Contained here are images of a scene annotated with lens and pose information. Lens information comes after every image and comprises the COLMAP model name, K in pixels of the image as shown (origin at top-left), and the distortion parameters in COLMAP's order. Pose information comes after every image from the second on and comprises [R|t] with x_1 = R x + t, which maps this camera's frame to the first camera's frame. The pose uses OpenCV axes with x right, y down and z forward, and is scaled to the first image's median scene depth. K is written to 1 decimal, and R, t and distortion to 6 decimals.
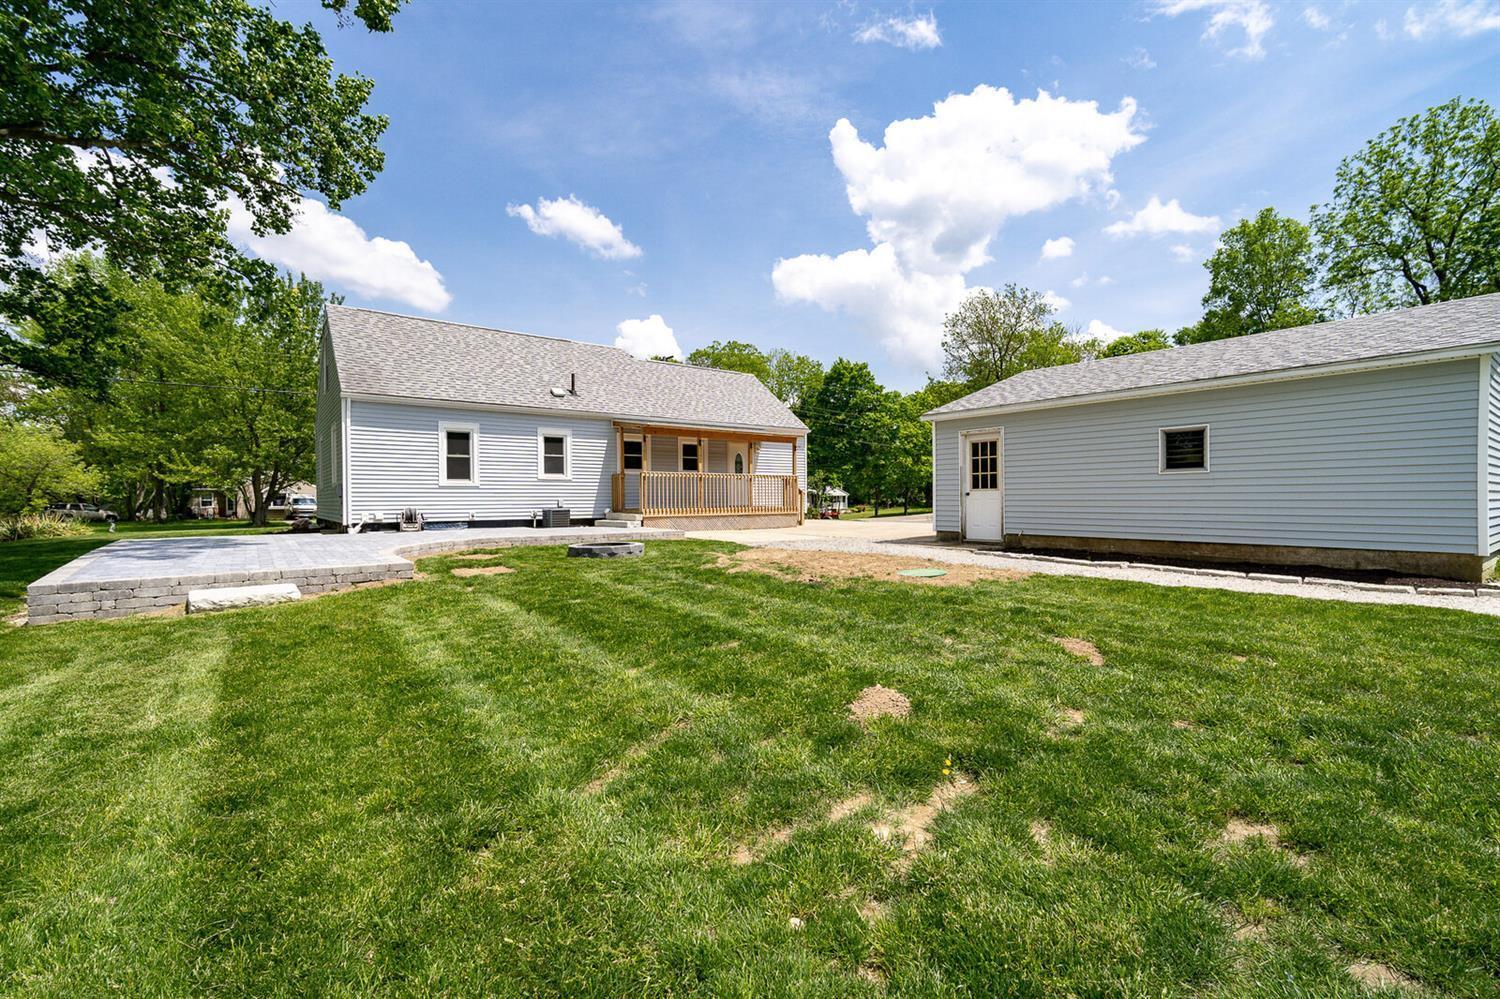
lens RADIAL K [[655.2, 0, 750.0], [0, 655.2, 499.5], [0, 0, 1]] dist [-0.000676, 0.000116]
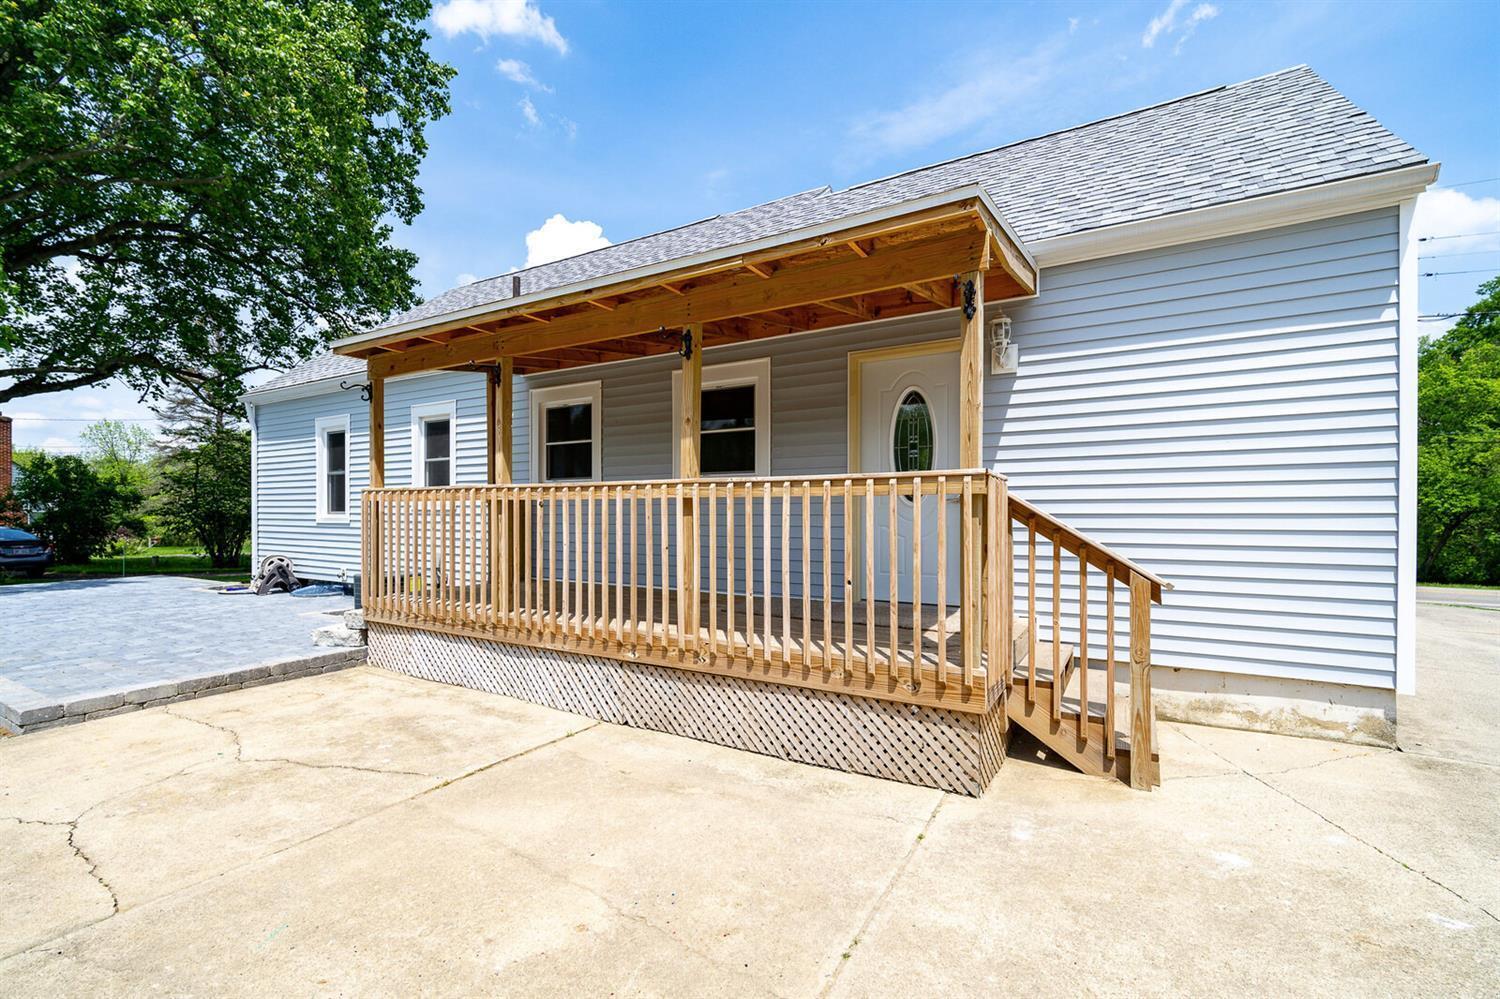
lens RADIAL K [[655.2, 0, 750.0], [0, 655.2, 499.5], [0, 0, 1]] dist [-0.000676, 0.000116]
pose [[0.369639, 0.003562, -0.929168, 0.182773], [0.002799, 0.999984, 0.004947, -0.035131], [0.929171, -0.004430, 0.369623, 0.914006]]
